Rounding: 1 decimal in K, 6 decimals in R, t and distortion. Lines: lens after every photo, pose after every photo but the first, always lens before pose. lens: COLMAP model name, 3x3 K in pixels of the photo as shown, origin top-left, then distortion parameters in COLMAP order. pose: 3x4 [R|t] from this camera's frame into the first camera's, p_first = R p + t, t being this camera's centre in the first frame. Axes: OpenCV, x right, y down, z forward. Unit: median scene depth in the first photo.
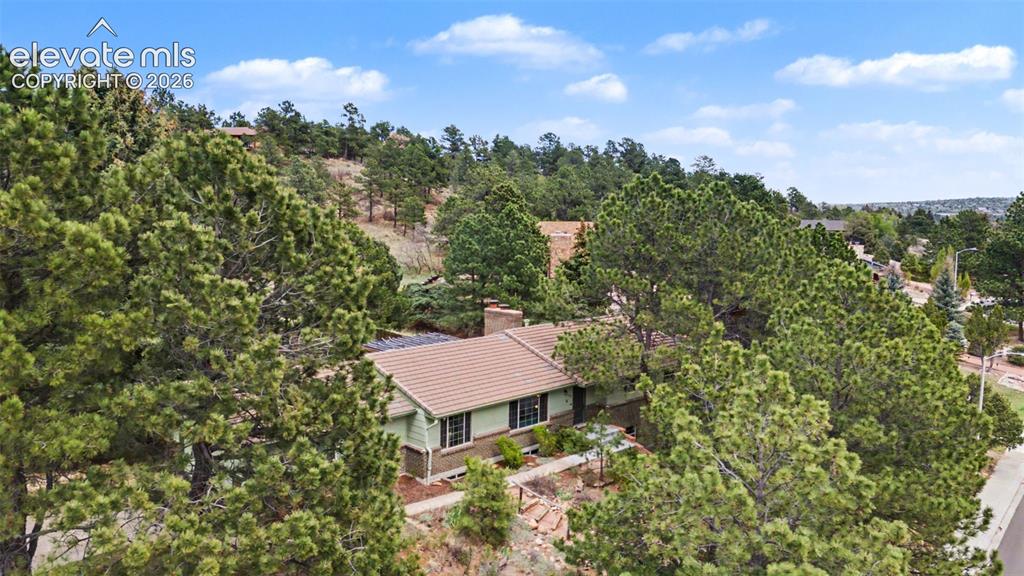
lens RADIAL K [[738.4, 0, 512.0], [0, 738.4, 288.0], [0, 0, 1]] dist [0.074382, -0.099698]
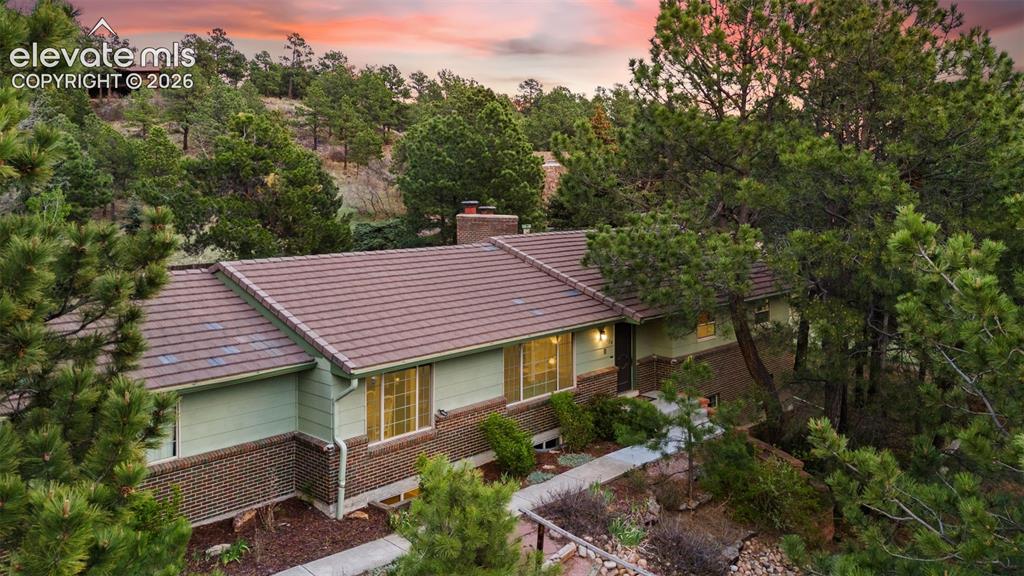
lens RADIAL K [[740.9, 0, 512.4], [0, 740.9, 250.7], [0, 0, 1]] dist [0.061812, -0.102607]
pose [[0.999291, -0.014131, 0.034892, -0.015774], [0.015586, 0.999005, -0.041779, 0.110124], [-0.034267, 0.042293, 0.998517, 0.486094]]
